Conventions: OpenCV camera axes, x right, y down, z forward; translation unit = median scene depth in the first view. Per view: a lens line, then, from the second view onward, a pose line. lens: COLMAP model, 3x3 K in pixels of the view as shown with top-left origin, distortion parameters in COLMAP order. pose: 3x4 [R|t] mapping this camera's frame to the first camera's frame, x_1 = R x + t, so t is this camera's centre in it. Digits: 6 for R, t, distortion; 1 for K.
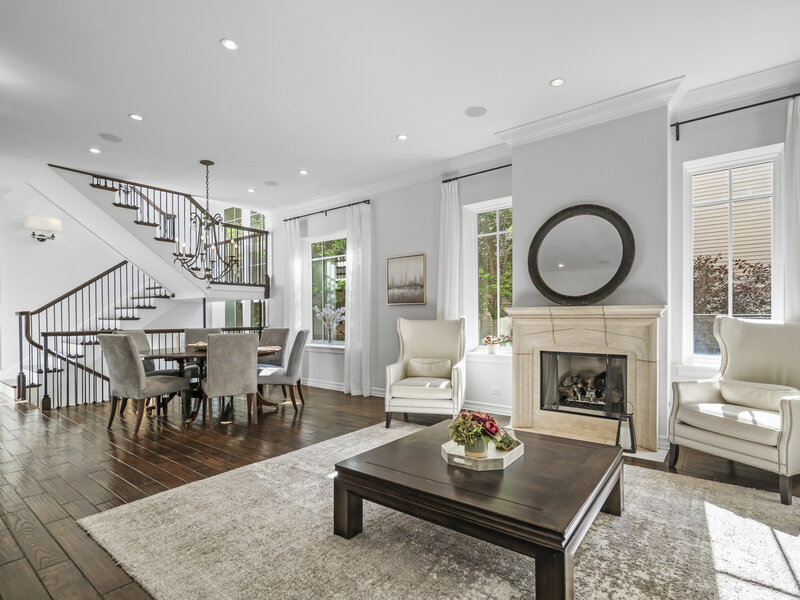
lens RADIAL K [[410.0, 0, 402.0], [0, 410.0, 307.3], [0, 0, 1]] dist [-0.002637, 0.002992]
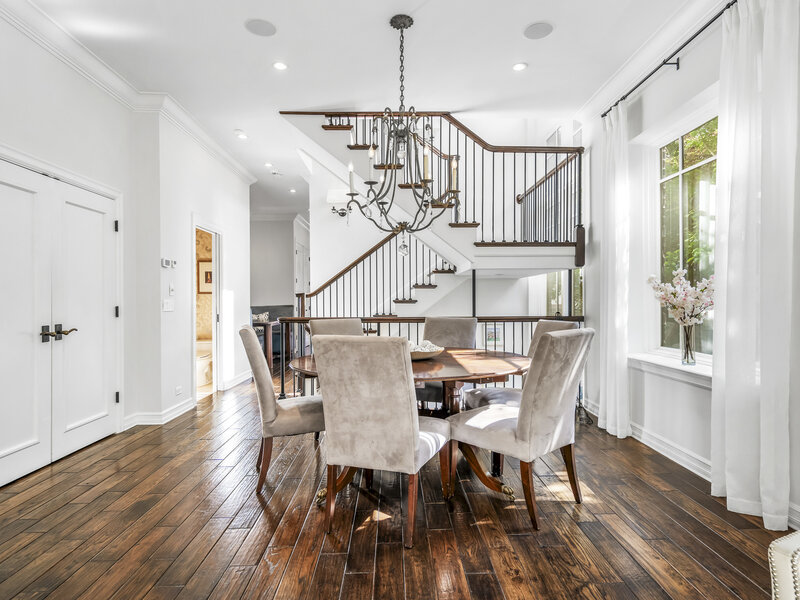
lens RADIAL K [[466.9, 0, 405.6], [0, 466.9, 302.2], [0, 0, 1]] dist [0.000794, -0.000109]
pose [[0.645691, 0.004832, -0.763583, 0.008426], [0.019043, 0.999567, 0.022429, 0.009887], [0.763361, -0.029023, 0.645320, 0.426955]]
